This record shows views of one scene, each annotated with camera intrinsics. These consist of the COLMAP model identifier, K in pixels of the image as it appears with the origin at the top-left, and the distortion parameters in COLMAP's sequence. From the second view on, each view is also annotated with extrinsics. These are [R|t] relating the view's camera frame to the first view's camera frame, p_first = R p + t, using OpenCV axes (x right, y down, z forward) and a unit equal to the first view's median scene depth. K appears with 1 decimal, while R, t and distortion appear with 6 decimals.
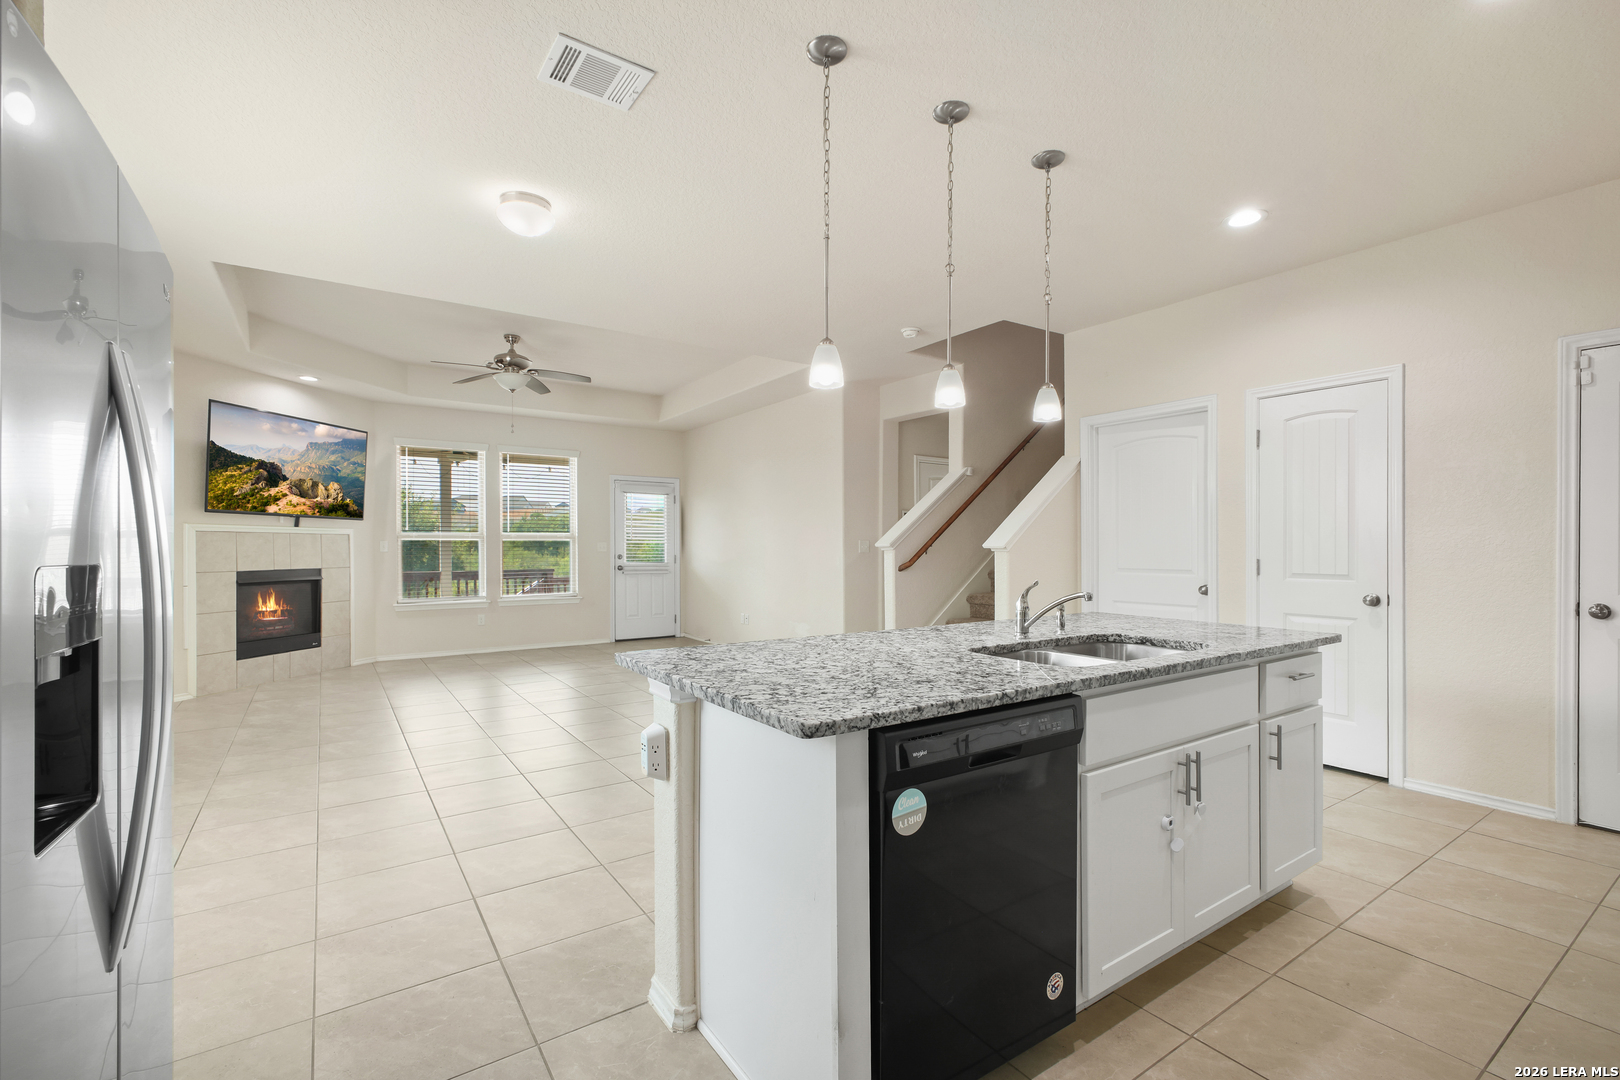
lens RADIAL K [[710.7, 0, 805.4], [0, 710.7, 550.8], [0, 0, 1]] dist [-0.000639, 0.000012]
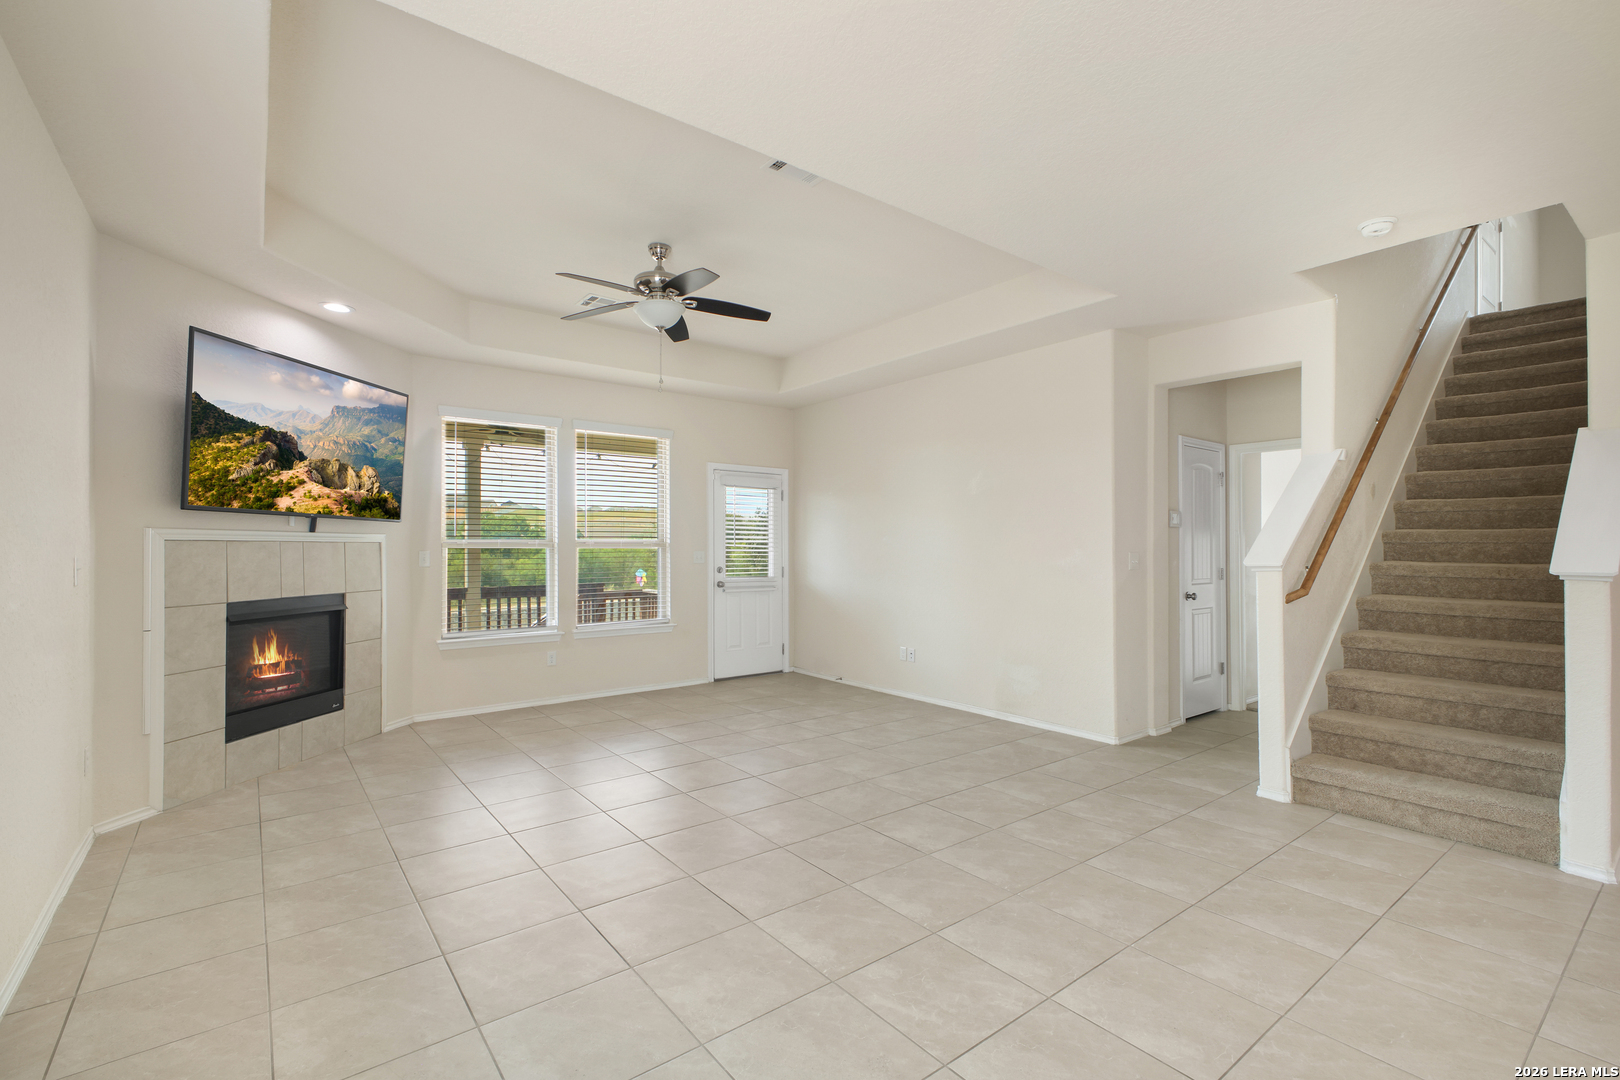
lens RADIAL K [[717.0, 0, 810.0], [0, 717.0, 540.0], [0, 0, 1]] dist [-0.002331, -0.000779]
pose [[0.997779, -0.004343, 0.066477, -0.296417], [0.005928, 0.999702, -0.023662, -0.007375], [-0.066354, 0.024004, 0.997507, 0.299549]]
